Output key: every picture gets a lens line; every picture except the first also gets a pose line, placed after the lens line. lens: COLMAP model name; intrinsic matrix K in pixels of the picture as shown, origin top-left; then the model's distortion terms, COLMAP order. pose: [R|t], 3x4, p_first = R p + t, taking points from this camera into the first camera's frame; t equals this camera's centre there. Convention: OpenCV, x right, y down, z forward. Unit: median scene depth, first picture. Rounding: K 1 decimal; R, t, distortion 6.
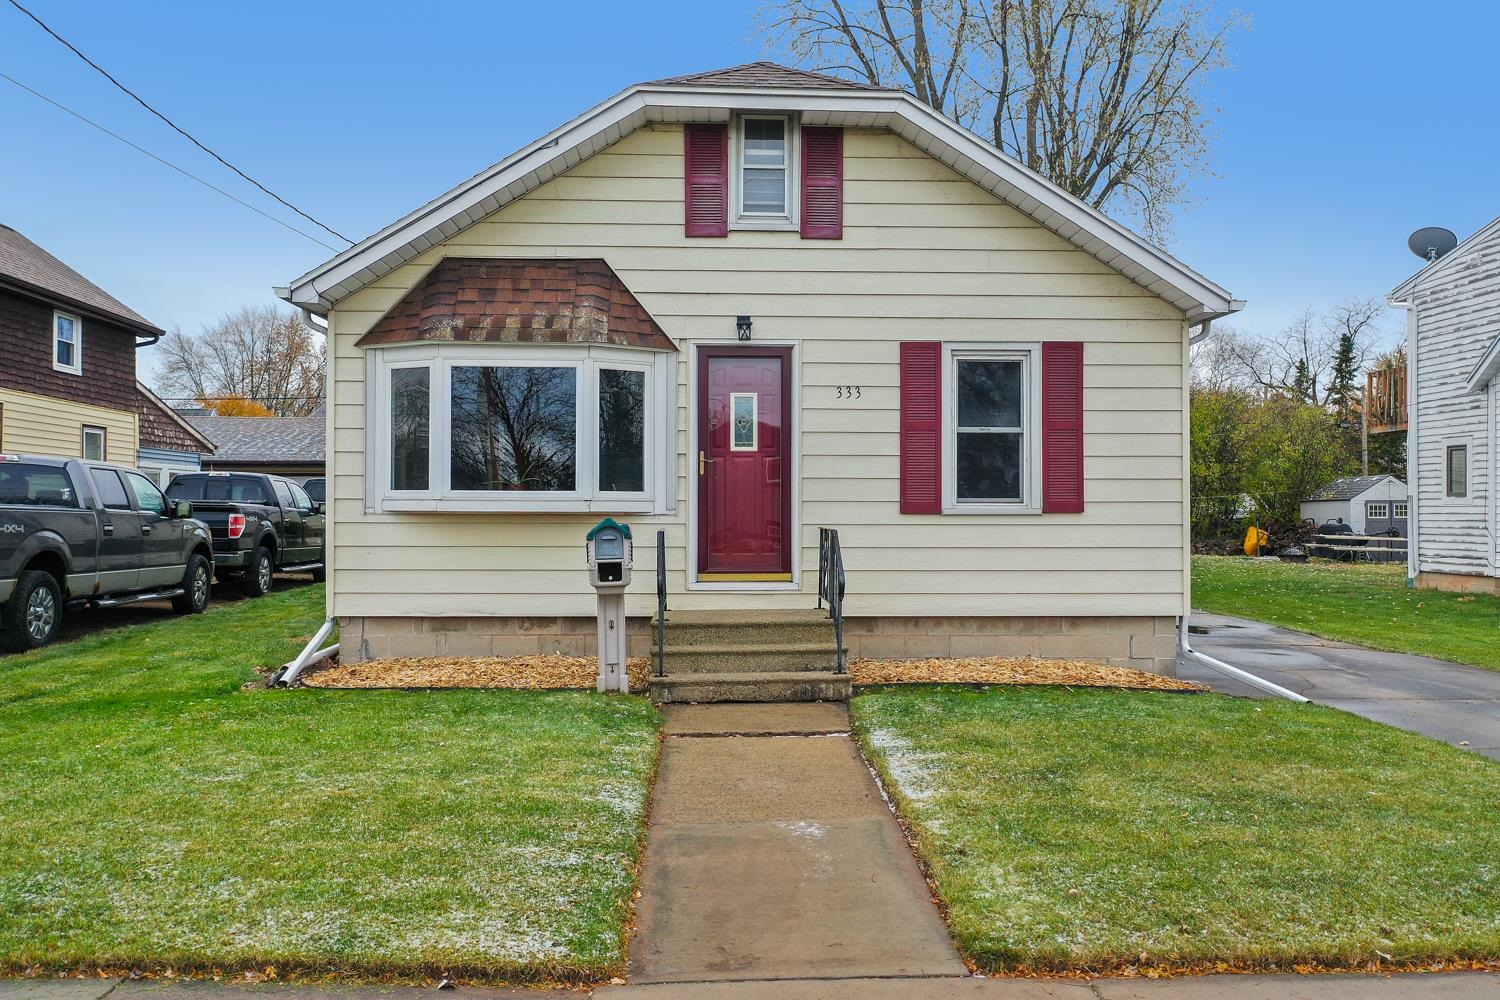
lens RADIAL K [[1188.5, 0, 751.0], [0, 1188.5, 519.9], [0, 0, 1]] dist [0.003734, 0.003761]
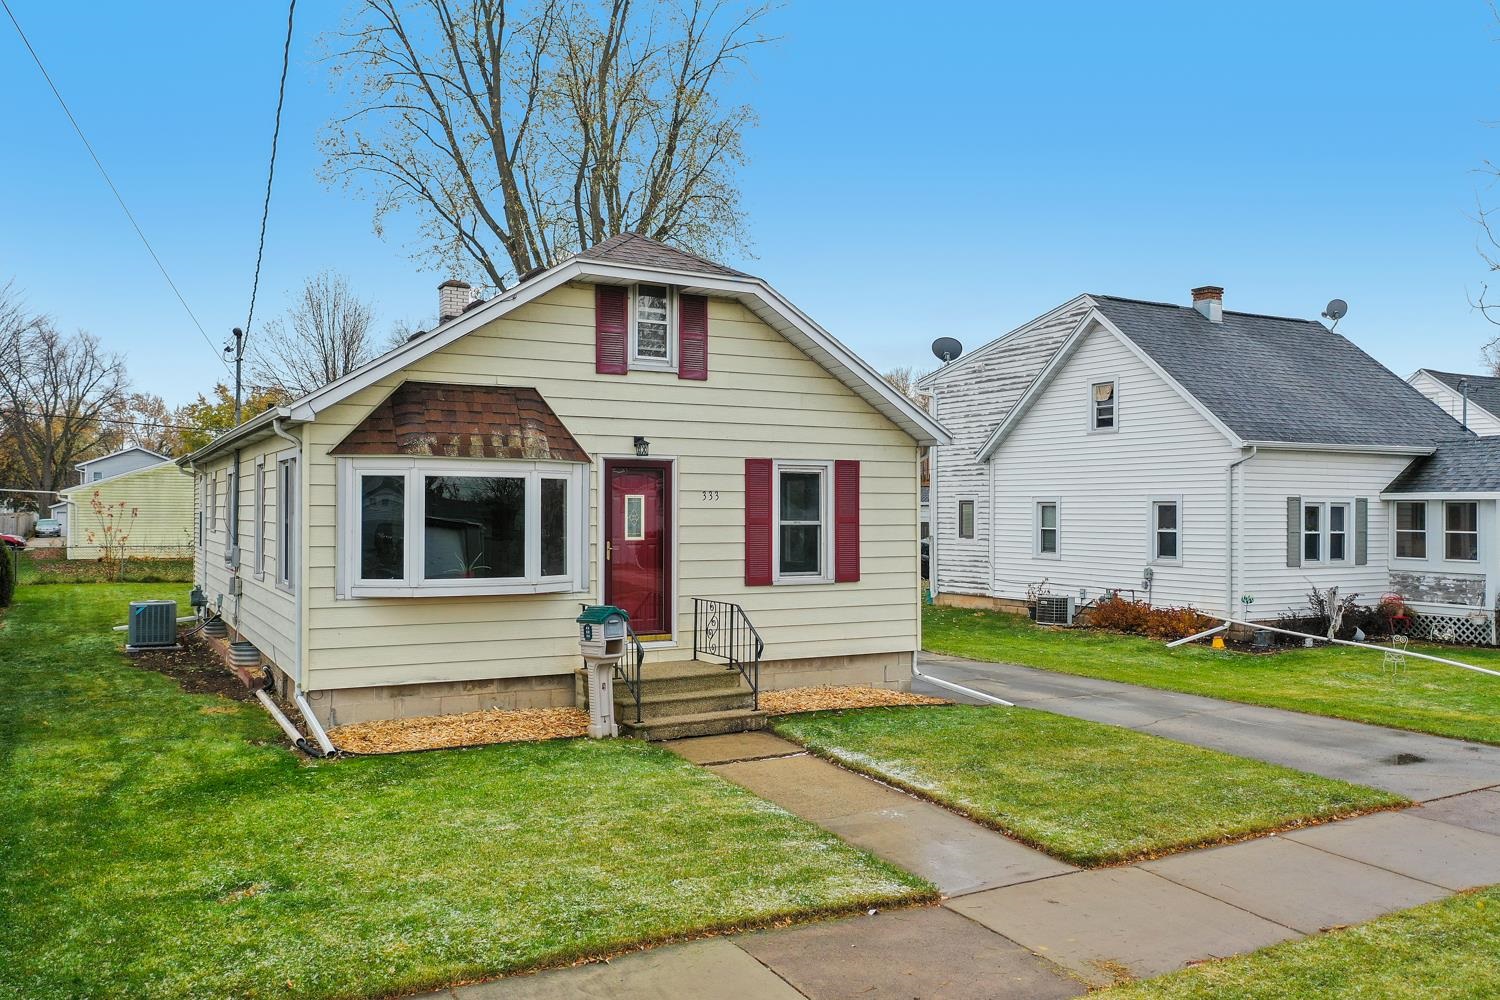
lens RADIAL K [[1188.5, 0, 751.0], [0, 1188.5, 519.9], [0, 0, 1]] dist [0.003734, 0.003761]
pose [[0.892710, -0.002112, 0.450627, -0.478590], [0.002678, 0.999996, -0.000619, -0.079835], [-0.450624, 0.001760, 0.892712, -0.206519]]
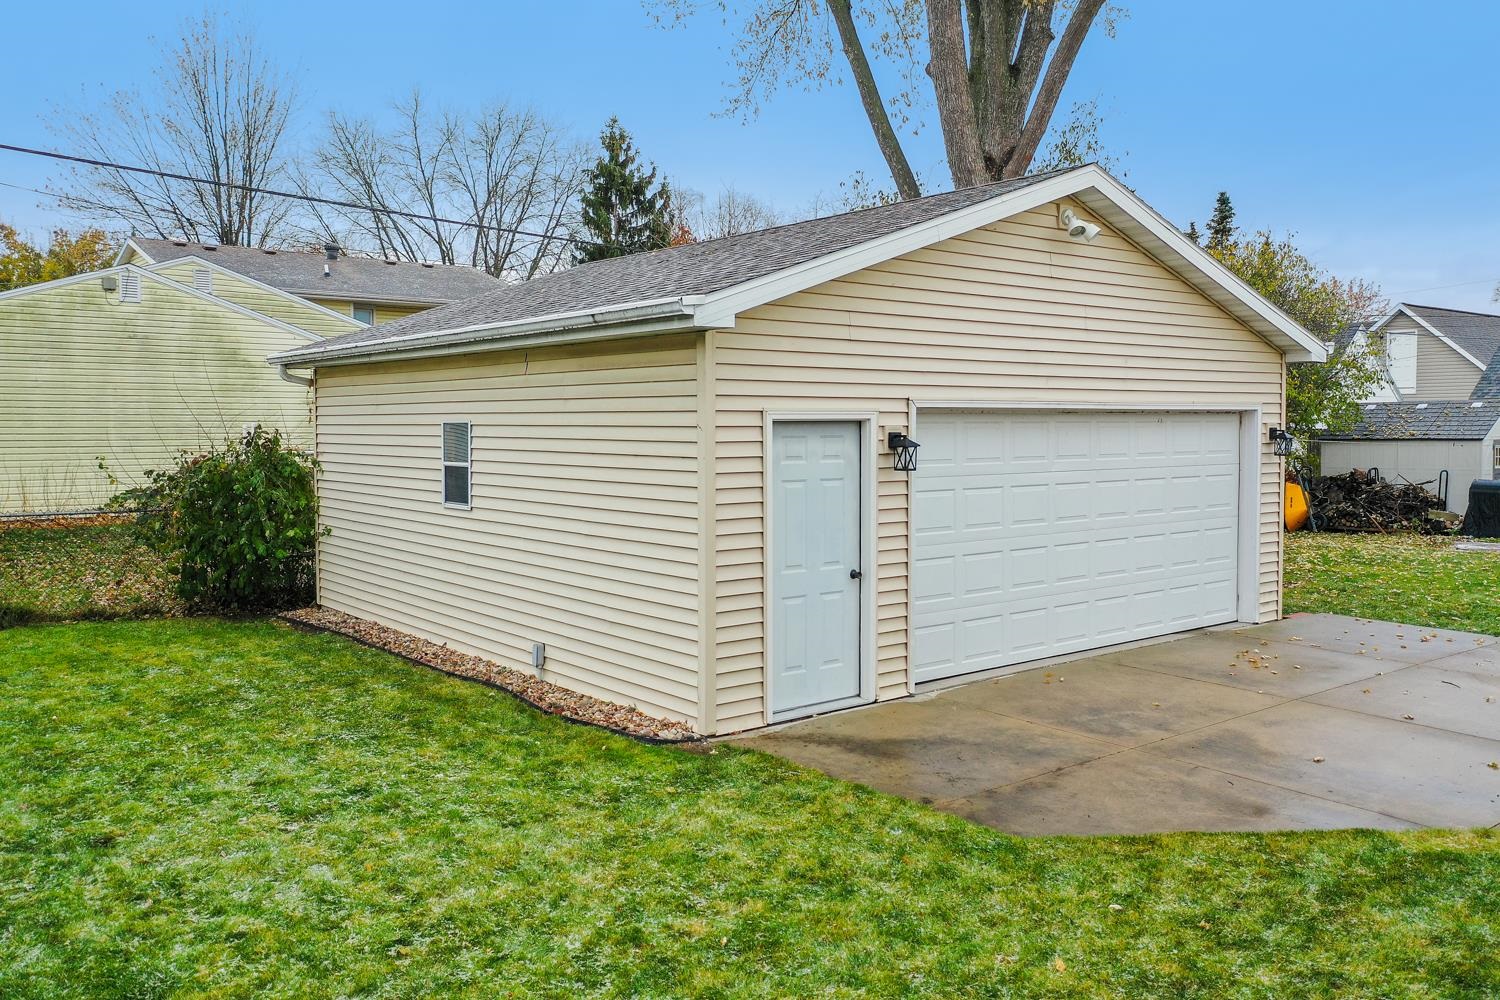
lens RADIAL K [[1195.3, 0, 730.8], [0, 1195.3, 486.7], [0, 0, 1]] dist [0.007717, -0.001726]
pose [[0.812340, -0.032561, 0.582275, -0.578001], [0.007322, 0.998931, 0.045645, -0.086054], [-0.583139, -0.032815, 0.811710, 2.409922]]
